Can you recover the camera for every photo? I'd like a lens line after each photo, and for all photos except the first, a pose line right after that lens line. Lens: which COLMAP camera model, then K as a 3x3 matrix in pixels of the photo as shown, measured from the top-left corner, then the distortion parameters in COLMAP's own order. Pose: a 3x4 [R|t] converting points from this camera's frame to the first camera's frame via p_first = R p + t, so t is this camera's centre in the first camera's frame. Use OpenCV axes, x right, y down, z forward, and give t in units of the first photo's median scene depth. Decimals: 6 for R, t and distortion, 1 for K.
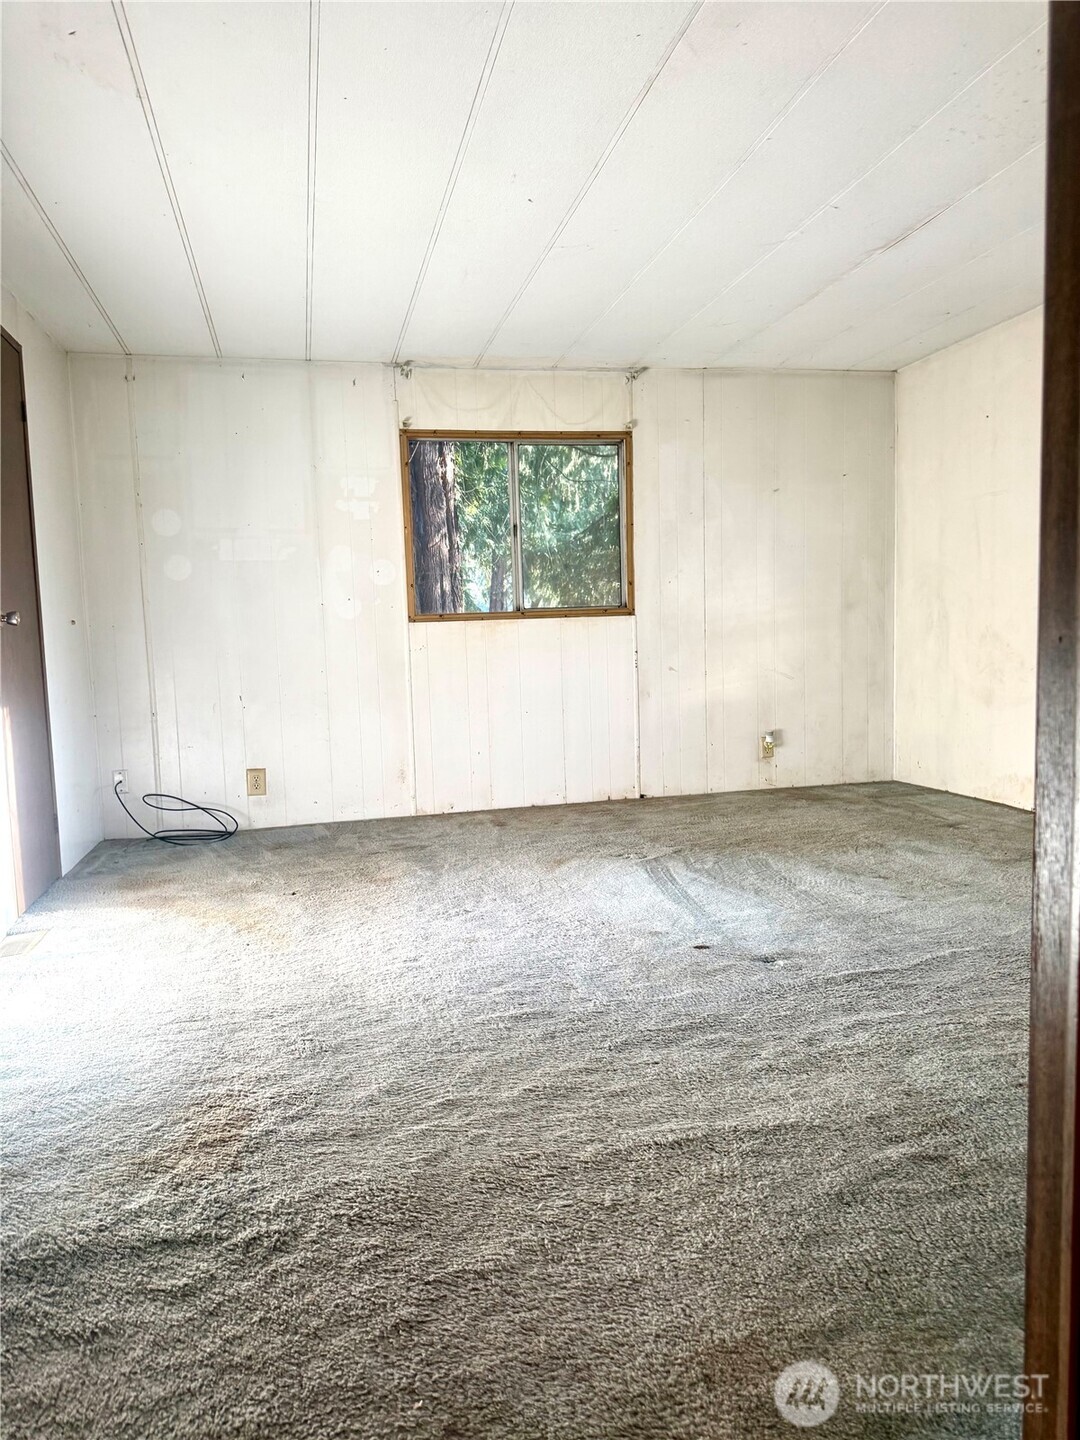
lens RADIAL K [[1003.1, 0, 534.5], [0, 1003.1, 717.7], [0, 0, 1]] dist [0.164001, -0.330382]
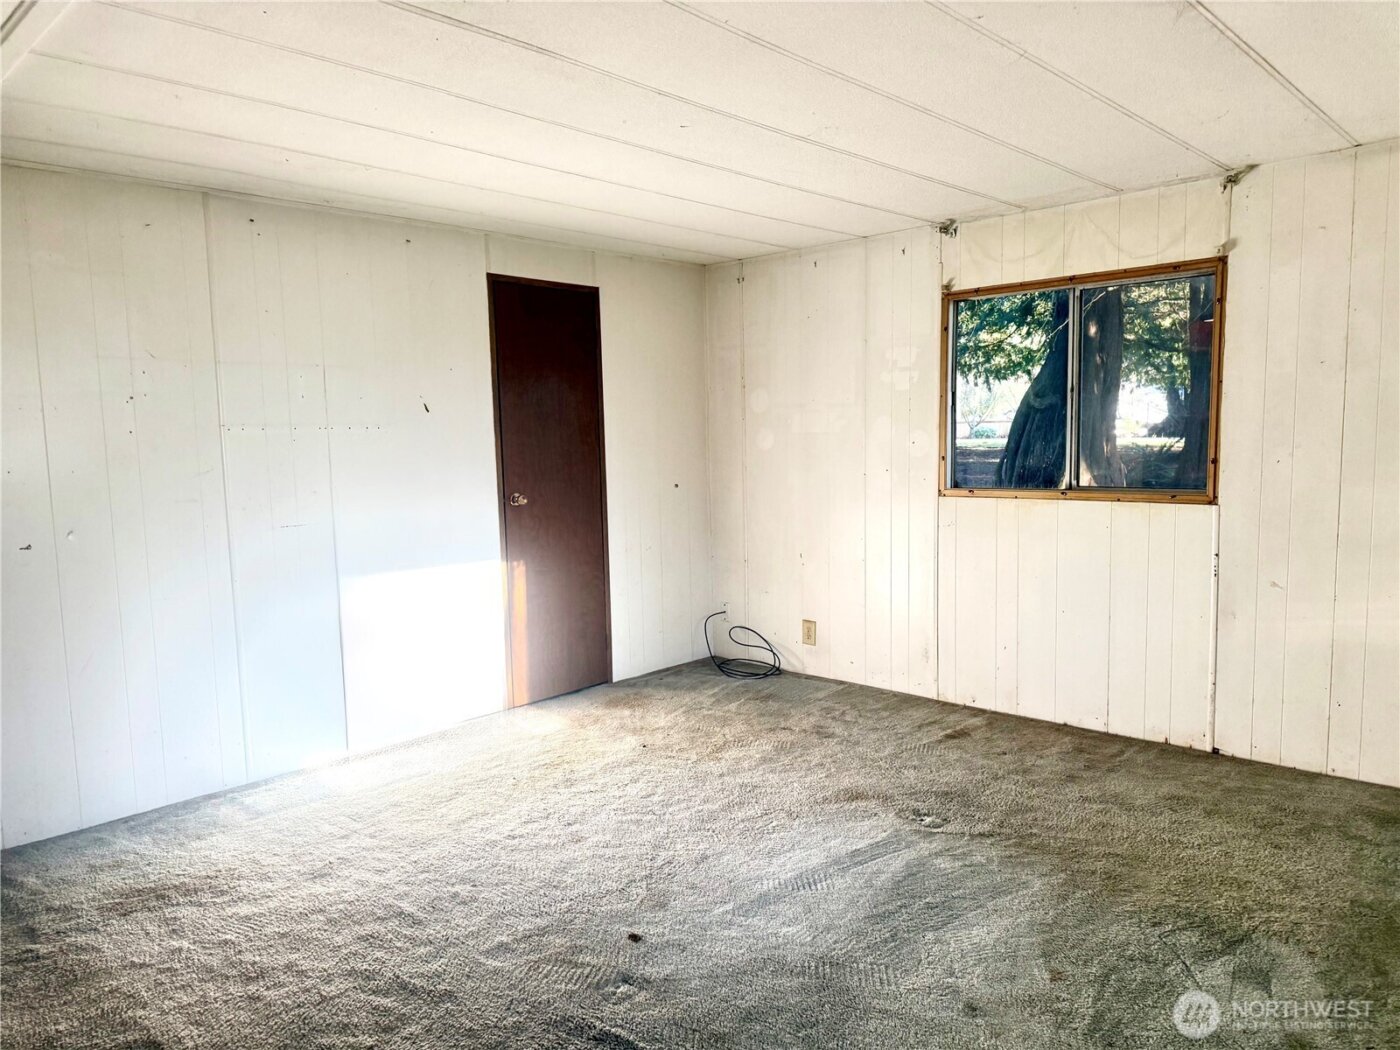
lens RADIAL K [[970.7, 0, 695.3], [0, 970.7, 533.8], [0, 0, 1]] dist [0.069268, -0.104121]
pose [[0.555922, 0.108907, -0.824069, 0.512528], [-0.063990, 0.994045, 0.088203, -0.128713], [0.828768, 0.003698, 0.559580, 0.309436]]
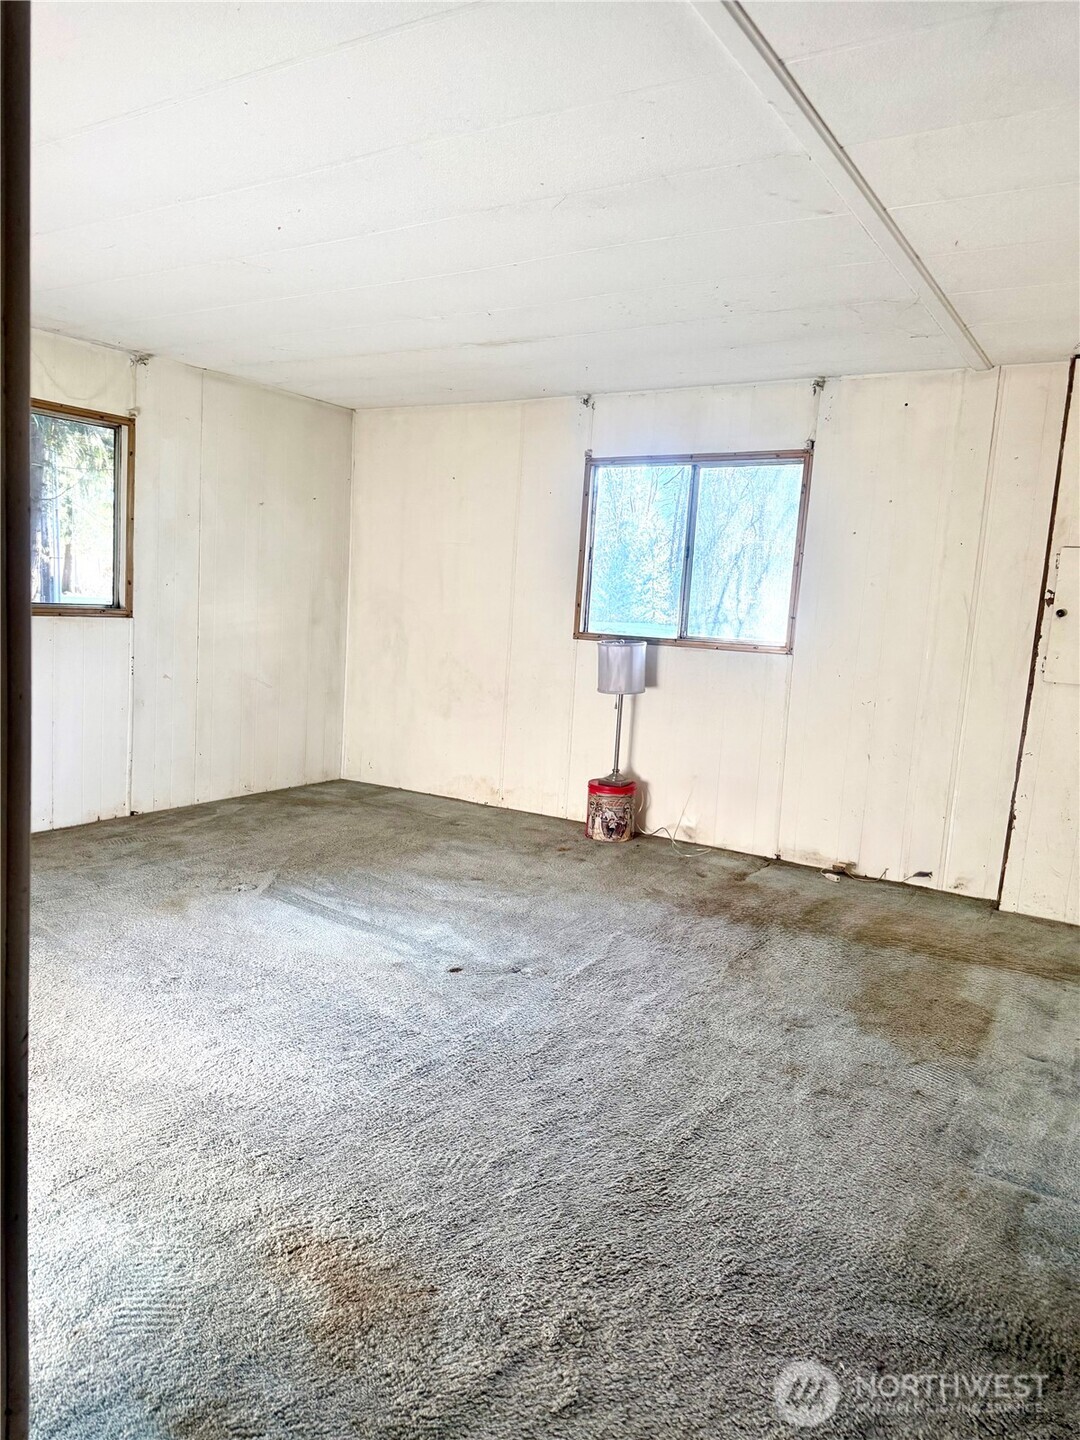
lens RADIAL K [[1003.1, 0, 534.5], [0, 1003.1, 717.7], [0, 0, 1]] dist [0.164001, -0.330382]
pose [[0.701405, -0.007814, 0.712720, -0.330448], [-0.022957, 0.999173, 0.033548, -0.054575], [-0.712393, -0.039893, 0.700646, 0.088566]]
